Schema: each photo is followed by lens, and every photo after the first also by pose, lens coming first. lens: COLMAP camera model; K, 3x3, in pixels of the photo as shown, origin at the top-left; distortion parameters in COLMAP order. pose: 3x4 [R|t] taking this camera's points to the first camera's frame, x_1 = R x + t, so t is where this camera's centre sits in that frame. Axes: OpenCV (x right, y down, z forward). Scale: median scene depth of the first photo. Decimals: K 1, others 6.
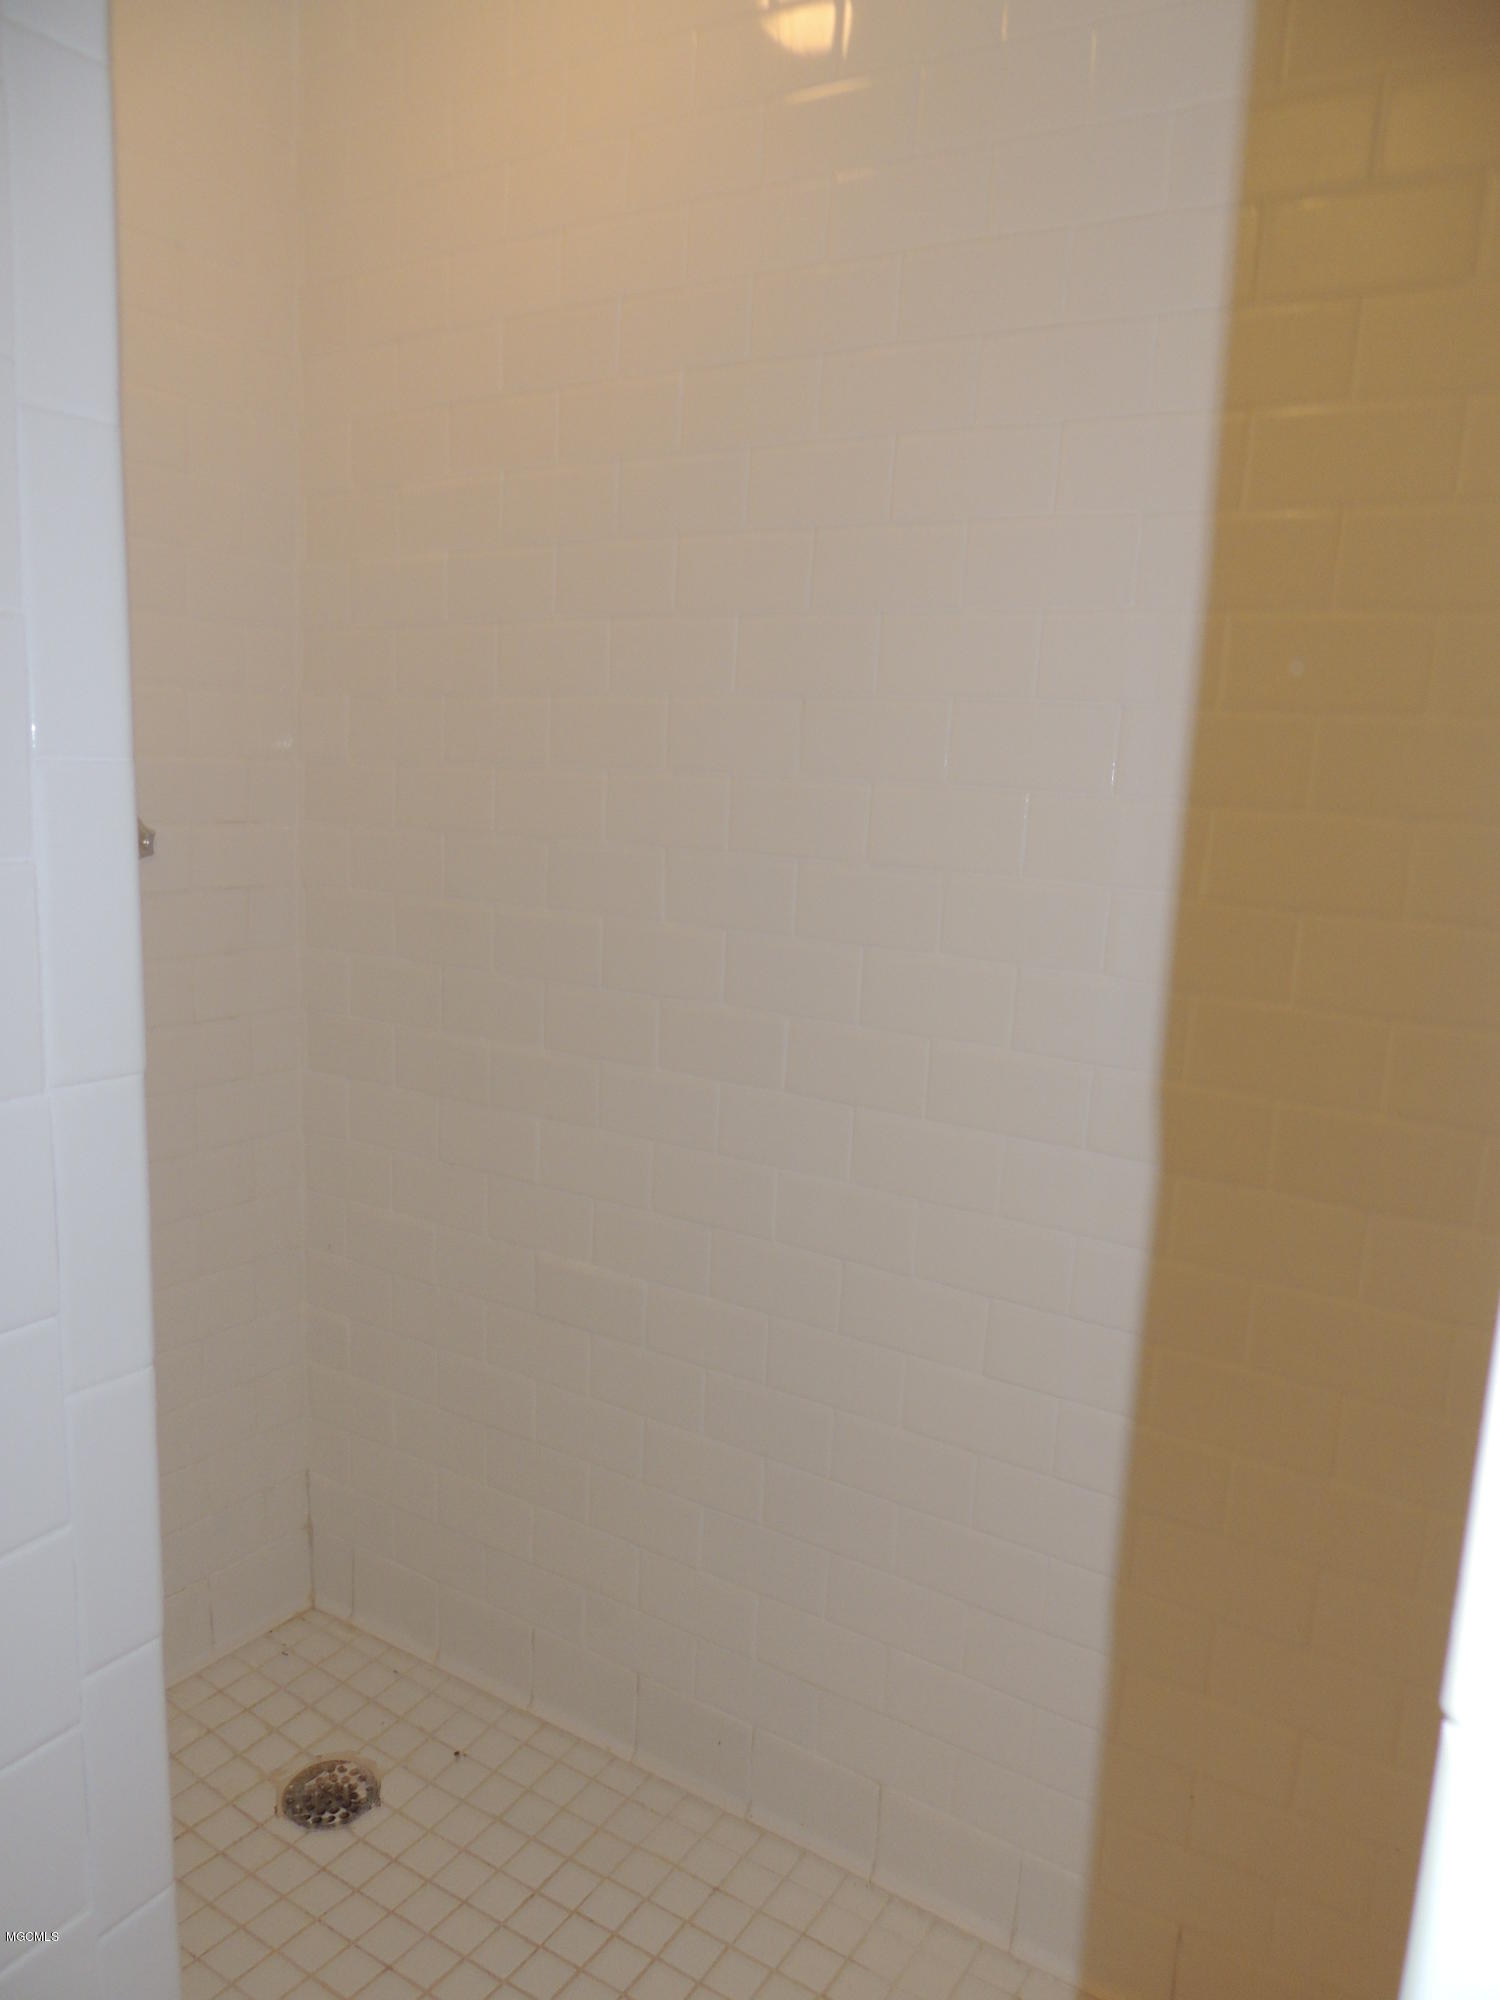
lens RADIAL K [[1408.7, 0, 750.7], [0, 1408.7, 997.5], [0, 0, 1]] dist [-0.030654, -0.001279]
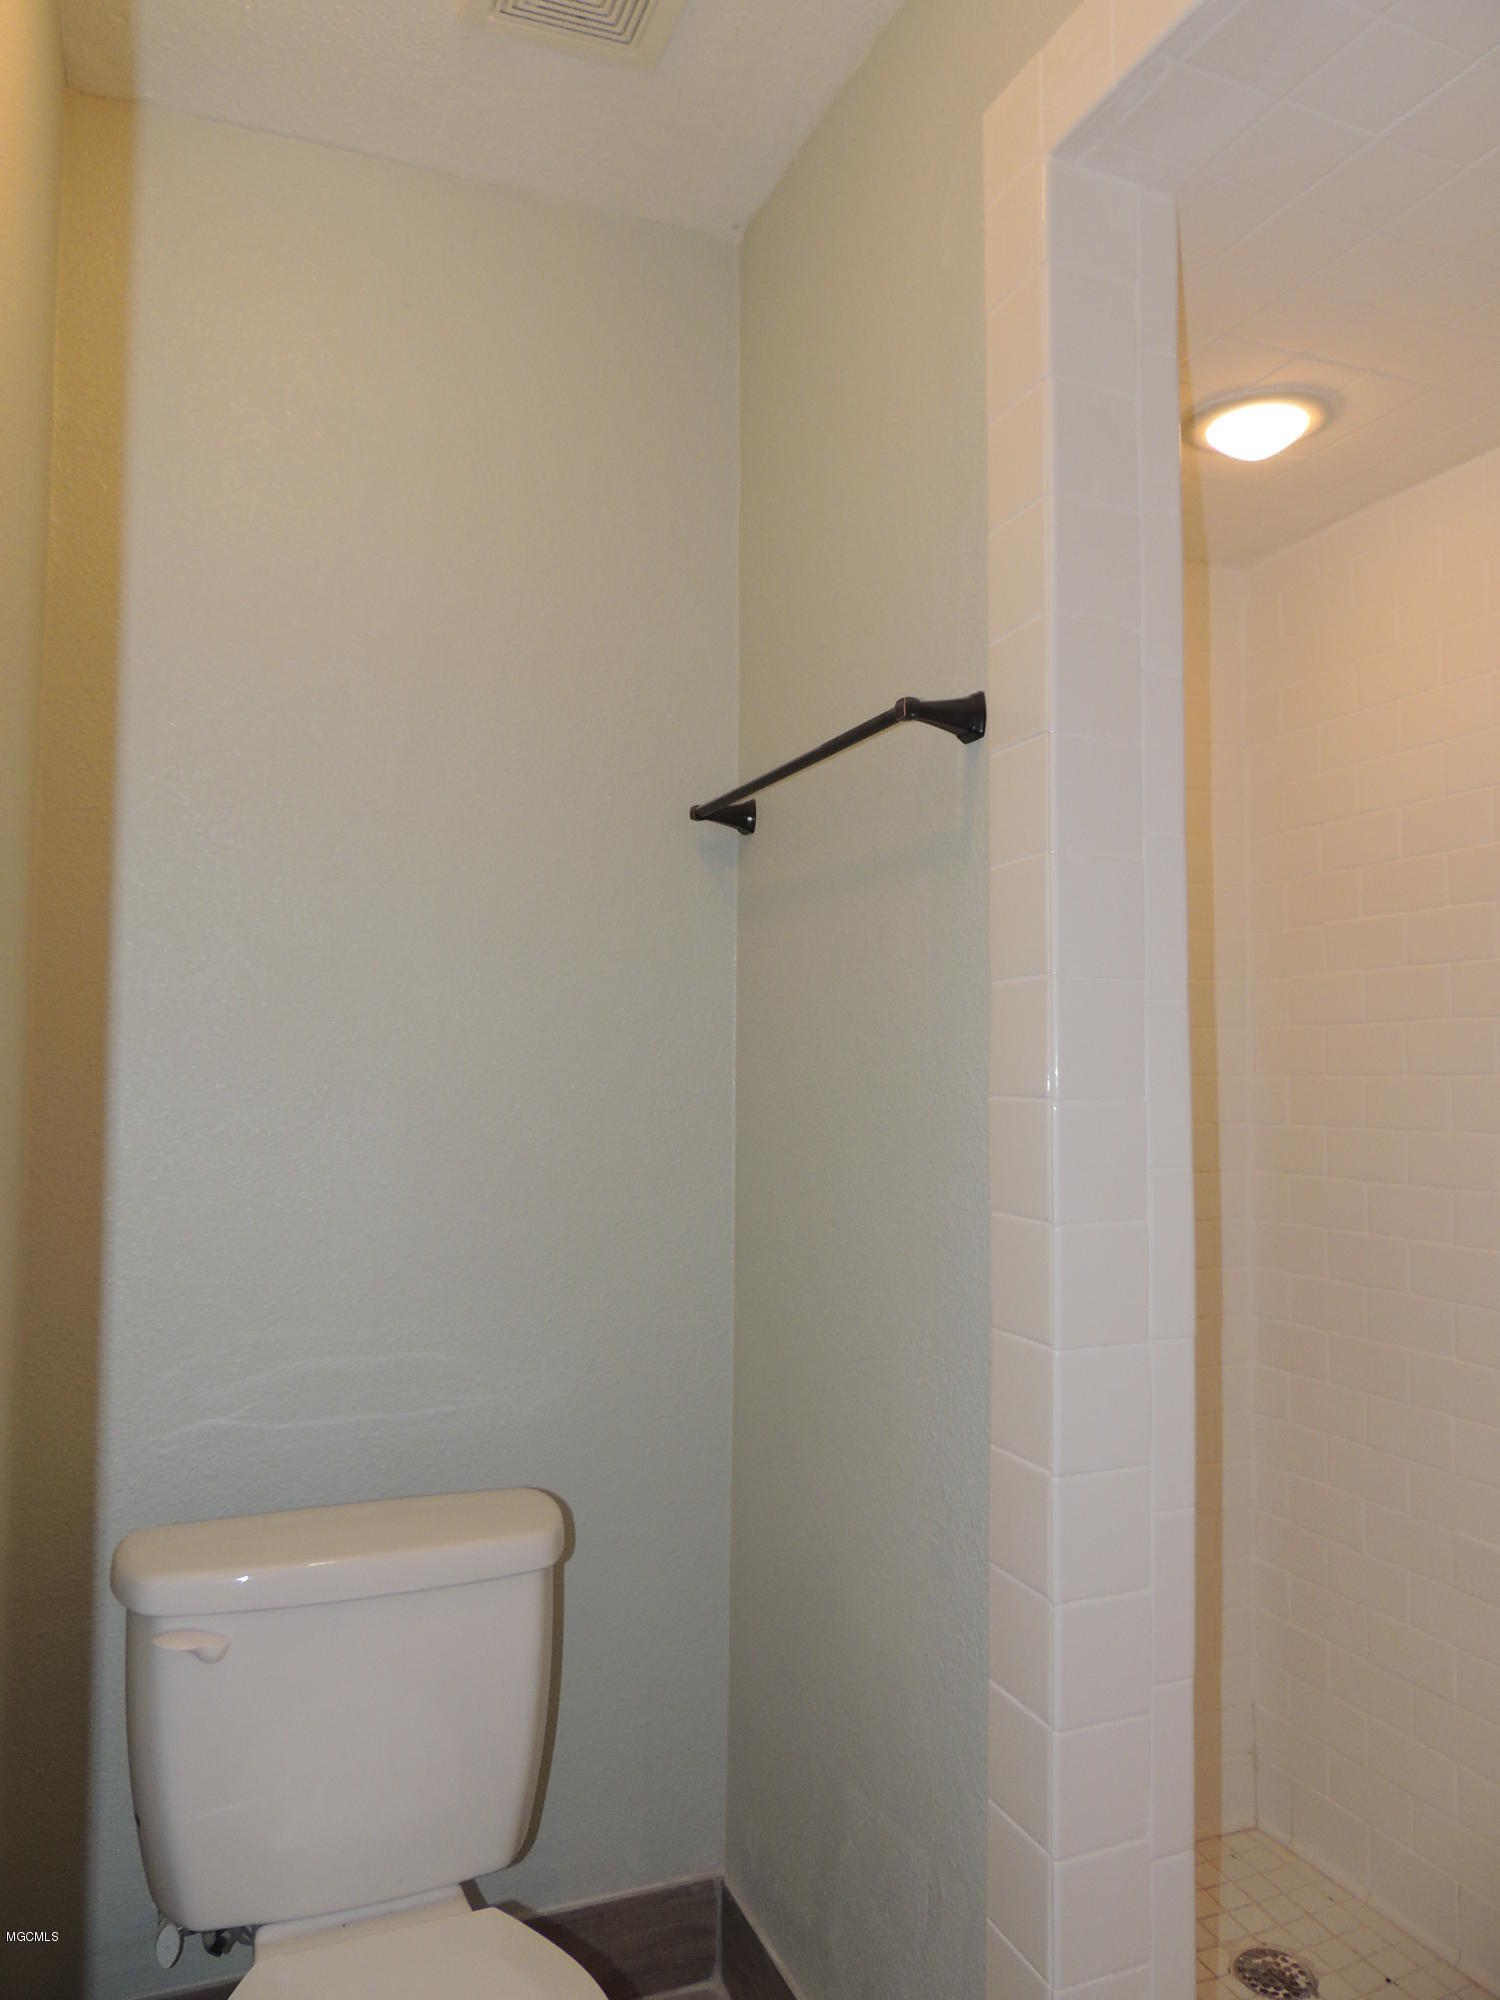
lens RADIAL K [[1408.7, 0, 751.3], [0, 1408.7, 994.1], [0, 0, 1]] dist [-0.030654, -0.001279]
pose [[0.809194, -0.062053, -0.584255, 0.073653], [-0.058017, 0.981108, -0.184556, -0.004959], [0.584670, 0.183239, 0.790307, -0.332095]]
